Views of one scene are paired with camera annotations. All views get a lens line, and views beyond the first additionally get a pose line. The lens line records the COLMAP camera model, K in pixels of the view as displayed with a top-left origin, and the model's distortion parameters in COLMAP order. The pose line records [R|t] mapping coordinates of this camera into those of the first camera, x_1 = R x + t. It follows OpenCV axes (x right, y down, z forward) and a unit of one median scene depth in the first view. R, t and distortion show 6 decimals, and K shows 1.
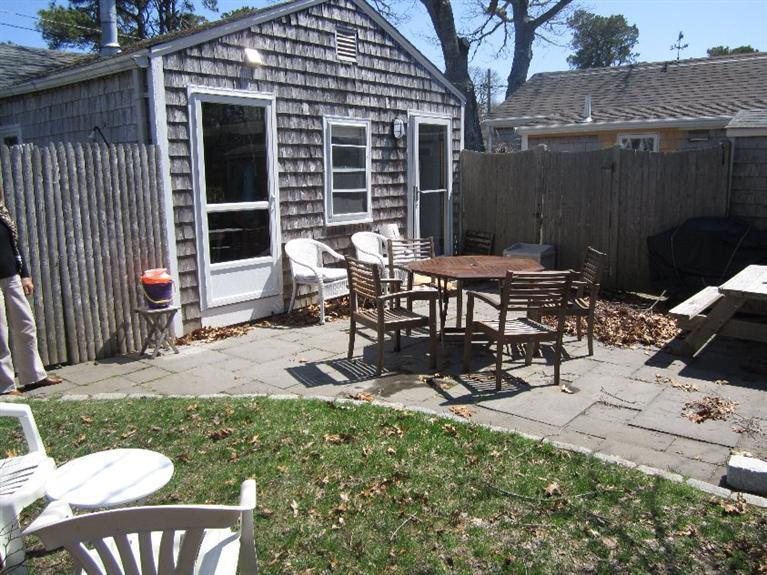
lens RADIAL K [[637.4, 0, 383.5], [0, 637.4, 287.5], [0, 0, 1]] dist [-0.035773, -0.000829]
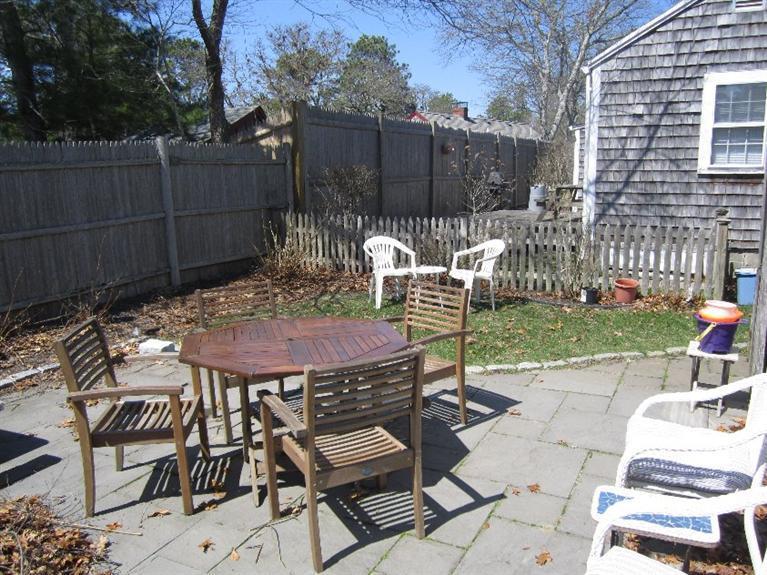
lens RADIAL K [[637.4, 0, 383.5], [0, 637.4, 287.5], [0, 0, 1]] dist [-0.035773, -0.000829]
pose [[-0.978235, 0.074227, -0.193771, 0.182778], [-0.004234, 0.926496, 0.376281, -0.337306], [0.207459, 0.368911, -0.906016, 1.677350]]
